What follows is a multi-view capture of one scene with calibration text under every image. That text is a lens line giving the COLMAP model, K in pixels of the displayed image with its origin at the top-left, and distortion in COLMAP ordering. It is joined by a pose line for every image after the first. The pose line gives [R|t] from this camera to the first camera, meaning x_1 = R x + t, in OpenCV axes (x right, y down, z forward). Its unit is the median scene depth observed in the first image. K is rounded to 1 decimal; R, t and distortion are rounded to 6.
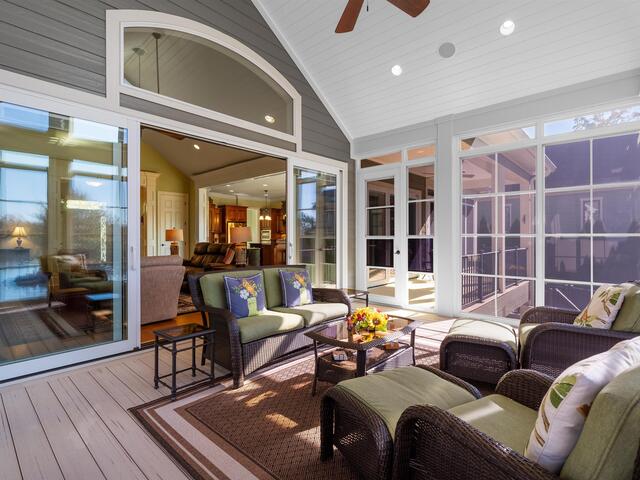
lens RADIAL K [[324.2, 0, 320.5], [0, 324.2, 238.3], [0, 0, 1]] dist [-0.006178, 0.000379]
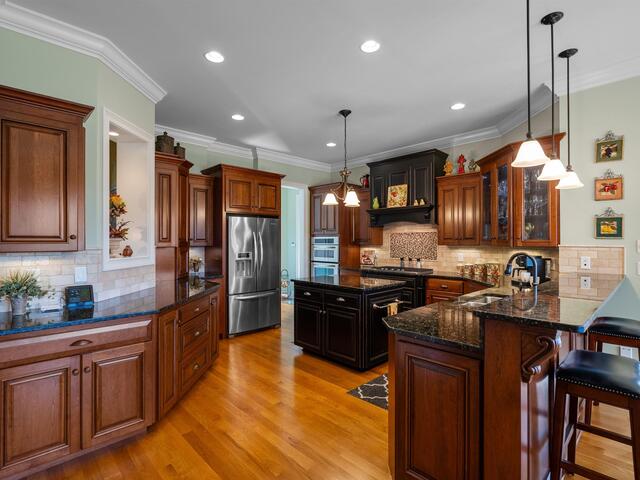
lens RADIAL K [[324.2, 0, 323.2], [0, 324.2, 242.3], [0, 0, 1]] dist [-0.006178, 0.000379]
pose [[0.997854, -0.000939, -0.065474, -0.155750], [0.000418, 0.999968, -0.007972, -0.016554], [0.065479, 0.007928, 0.997822, 0.636545]]
